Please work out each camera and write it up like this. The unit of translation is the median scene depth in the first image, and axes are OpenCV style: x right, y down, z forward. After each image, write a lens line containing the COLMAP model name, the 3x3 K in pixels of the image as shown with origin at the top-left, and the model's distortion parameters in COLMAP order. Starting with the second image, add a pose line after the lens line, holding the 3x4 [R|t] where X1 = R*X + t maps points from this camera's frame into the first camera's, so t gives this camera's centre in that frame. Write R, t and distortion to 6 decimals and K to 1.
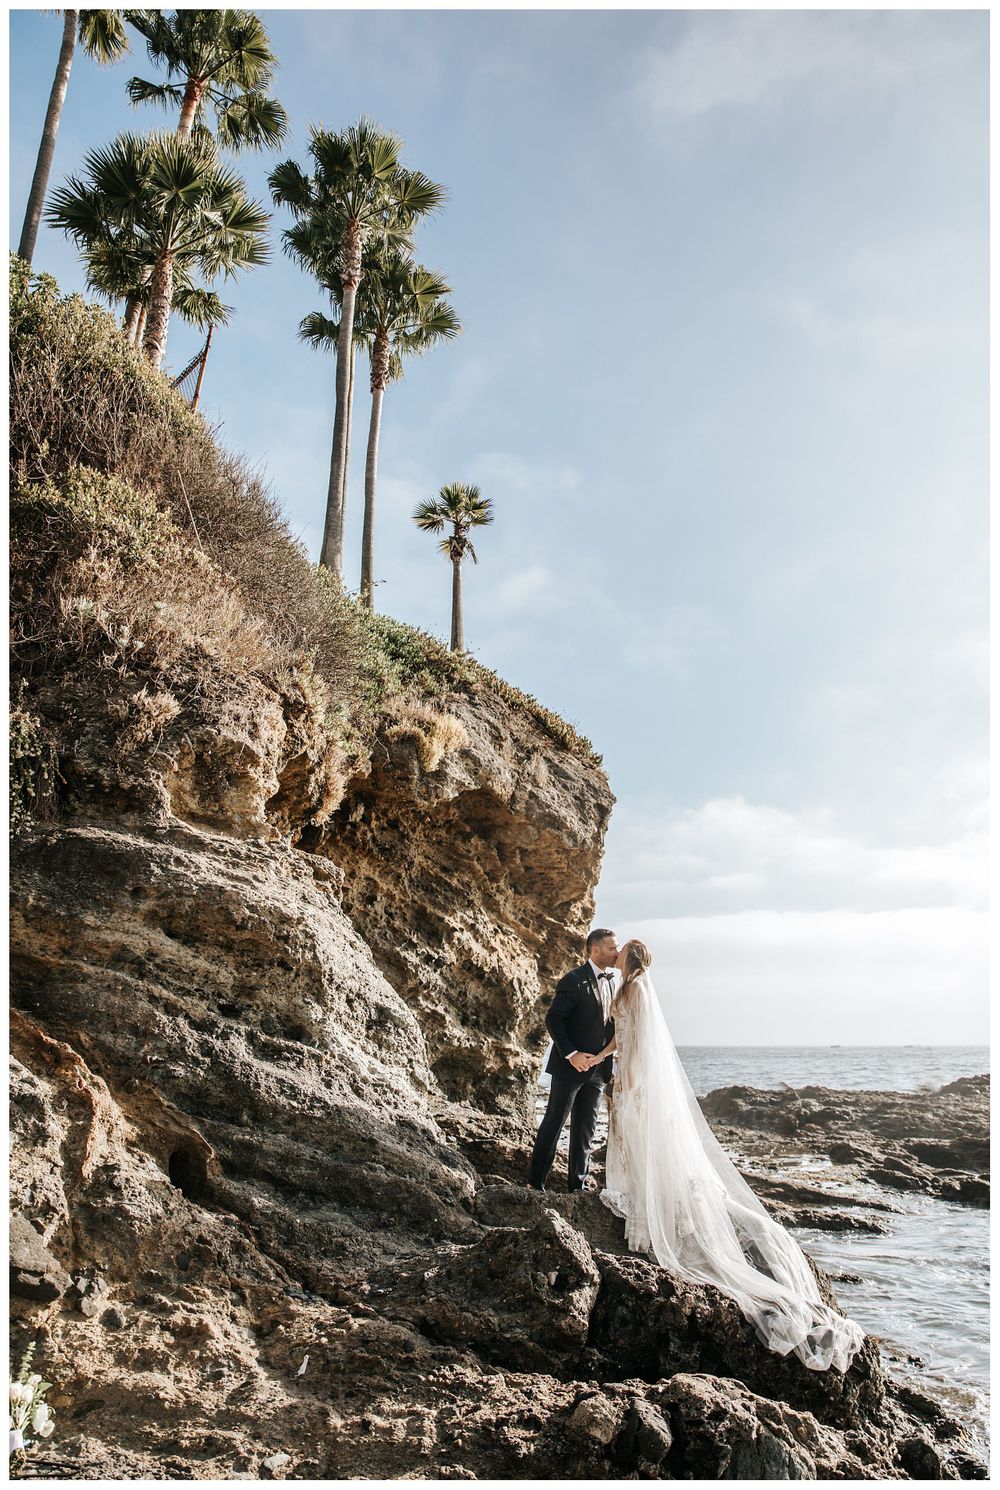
lens RADIAL K [[1011.2, 0, 500.0], [0, 1011.2, 745.0], [0, 0, 1]] dist [-0.117323, 0.088618]
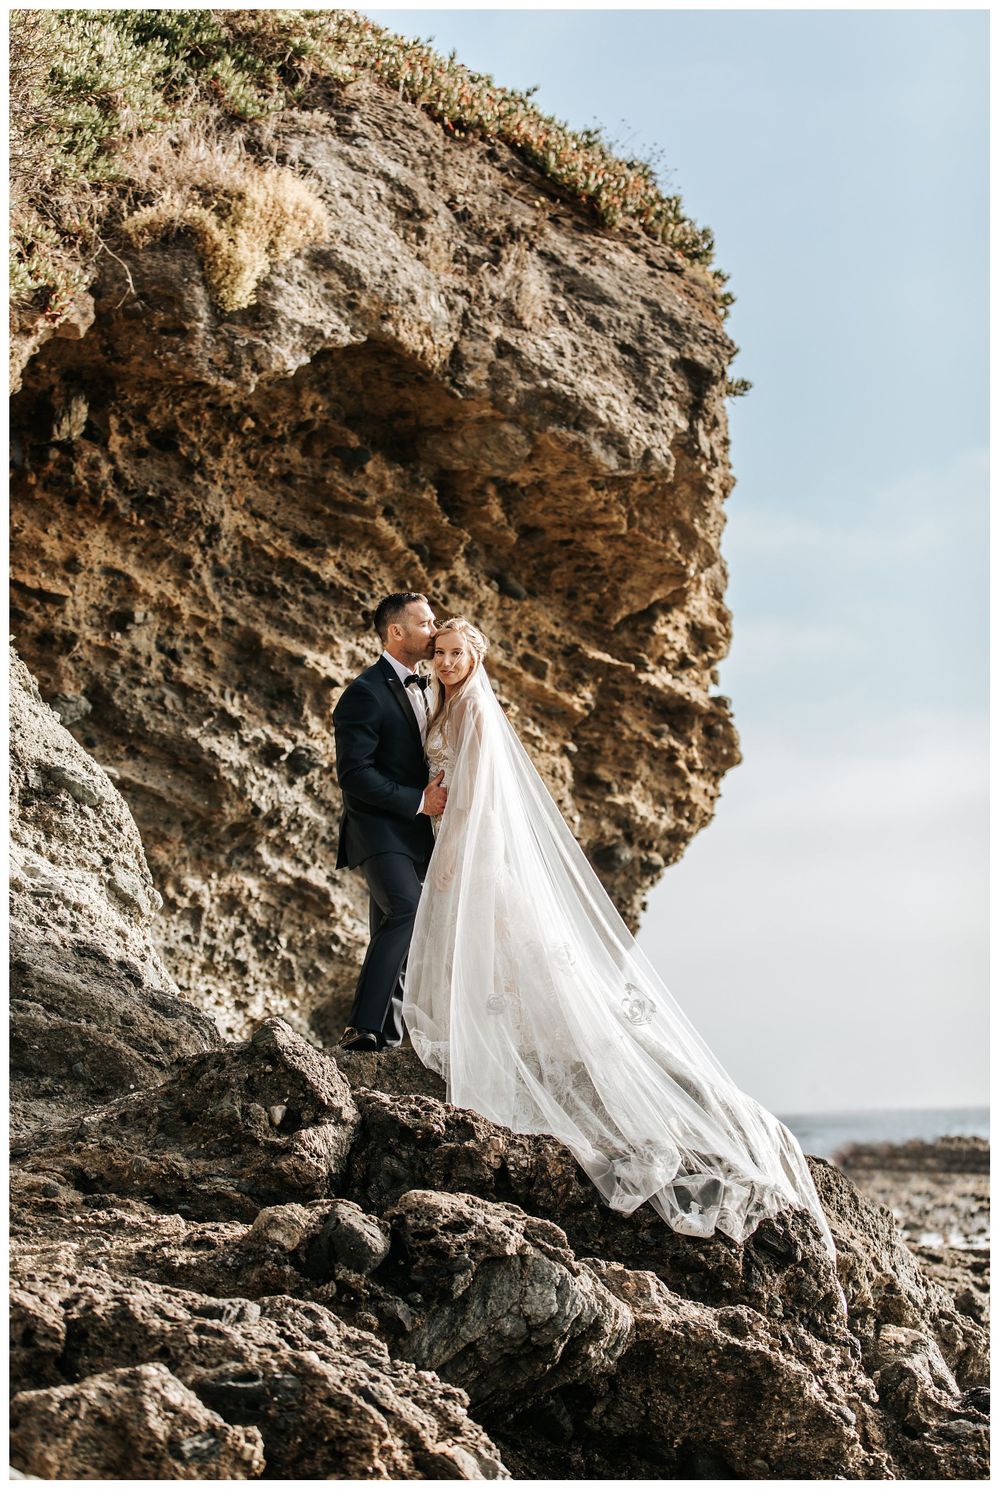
lens RADIAL K [[3234.8, 0, 500.0], [0, 3234.8, 745.0], [0, 0, 1]] dist [-0.278207, 0.027528]
pose [[0.996635, -0.053868, -0.061782, 0.118229], [0.063724, 0.983271, 0.170639, -0.017479], [0.051556, -0.174002, 0.983395, -0.356643]]
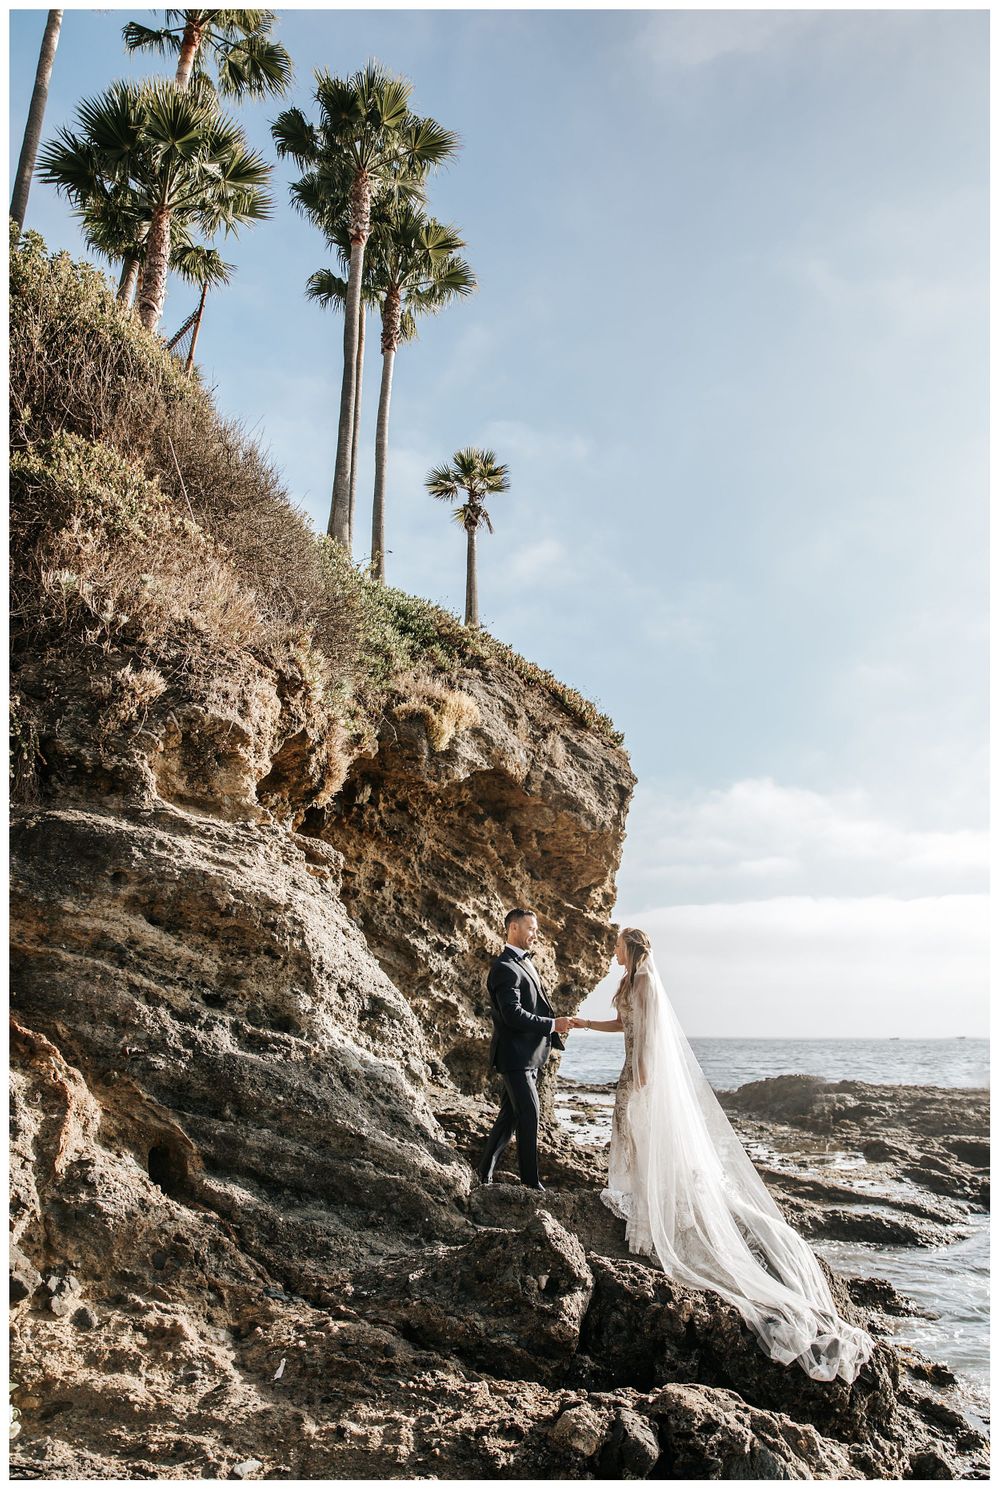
lens RADIAL K [[1056.0, 0, 500.0], [0, 1056.0, 745.0], [0, 0, 1]] dist [-0.117721, 0.089296]
pose [[0.999690, -0.001769, -0.024825, 0.012863], [0.002275, 0.999790, 0.020367, 0.000377], [0.024784, -0.020417, 0.999484, 0.004317]]
